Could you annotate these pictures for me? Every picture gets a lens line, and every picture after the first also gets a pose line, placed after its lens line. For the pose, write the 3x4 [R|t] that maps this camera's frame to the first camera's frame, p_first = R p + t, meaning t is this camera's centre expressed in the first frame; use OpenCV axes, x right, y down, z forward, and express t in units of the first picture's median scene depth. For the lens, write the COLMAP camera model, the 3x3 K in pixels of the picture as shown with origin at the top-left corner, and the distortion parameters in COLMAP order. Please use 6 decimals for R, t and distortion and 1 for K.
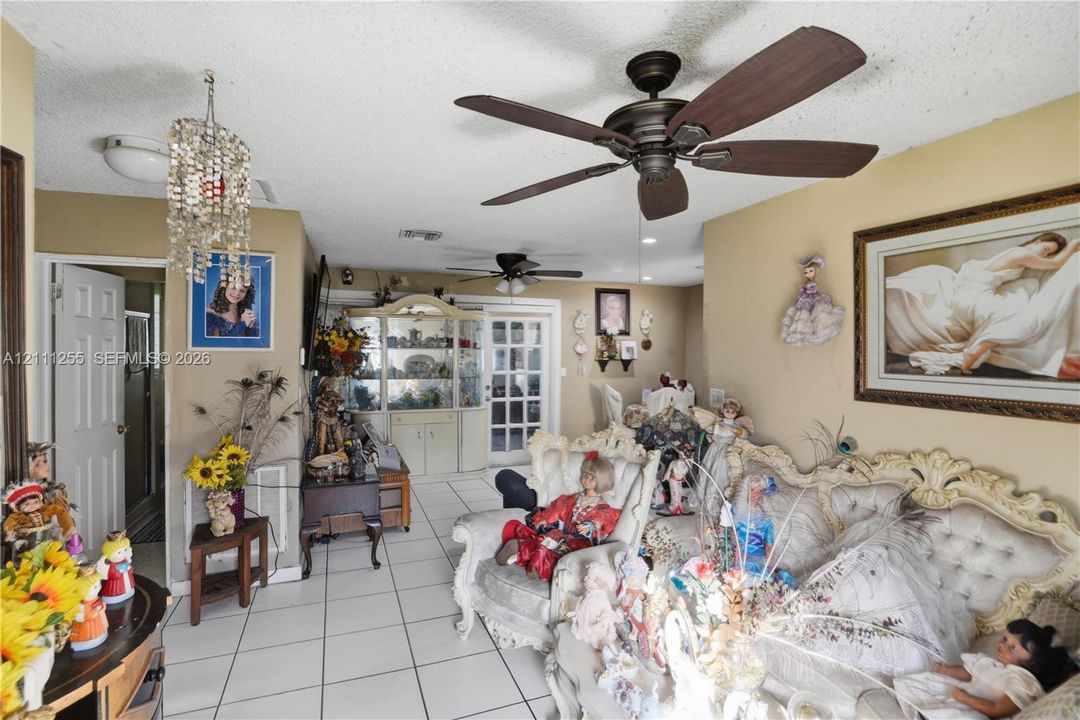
lens RADIAL K [[528.8, 0, 539.4], [0, 528.8, 349.7], [0, 0, 1]] dist [0.000152, 0.000109]
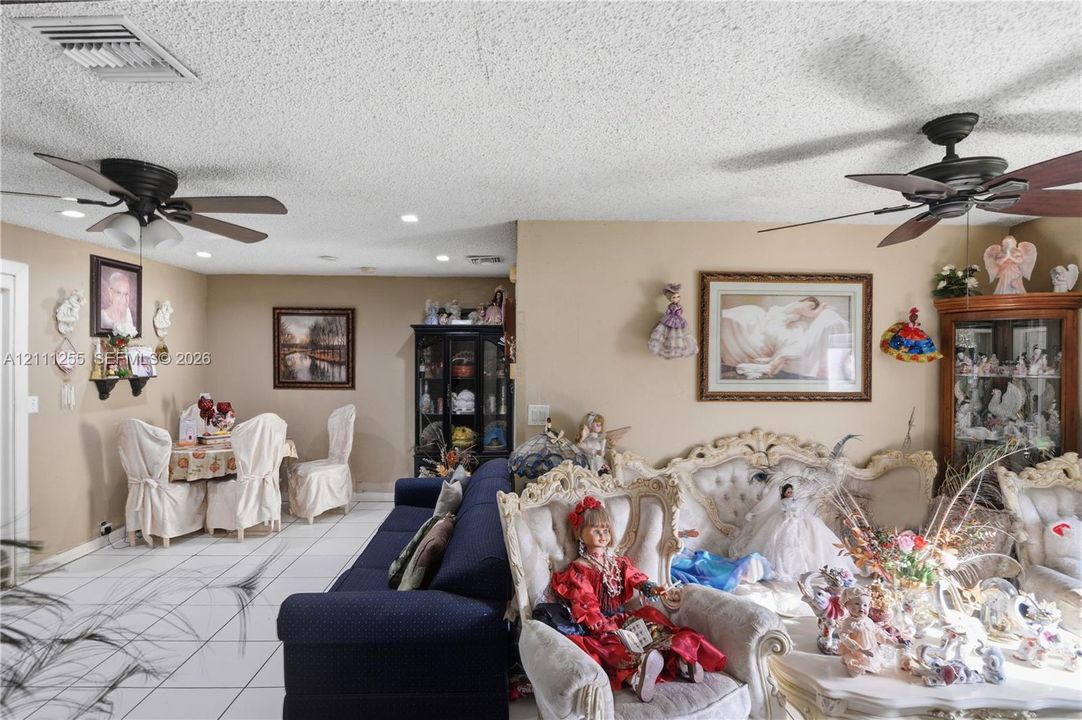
lens RADIAL K [[530.3, 0, 541.0], [0, 530.3, 360.0], [0, 0, 1]] dist [-0.000814, -0.000075]
pose [[0.325770, -0.007486, 0.945420, -0.818635], [0.000724, 0.999970, 0.007668, -0.017436], [-0.945449, -0.001814, 0.325765, 1.026101]]
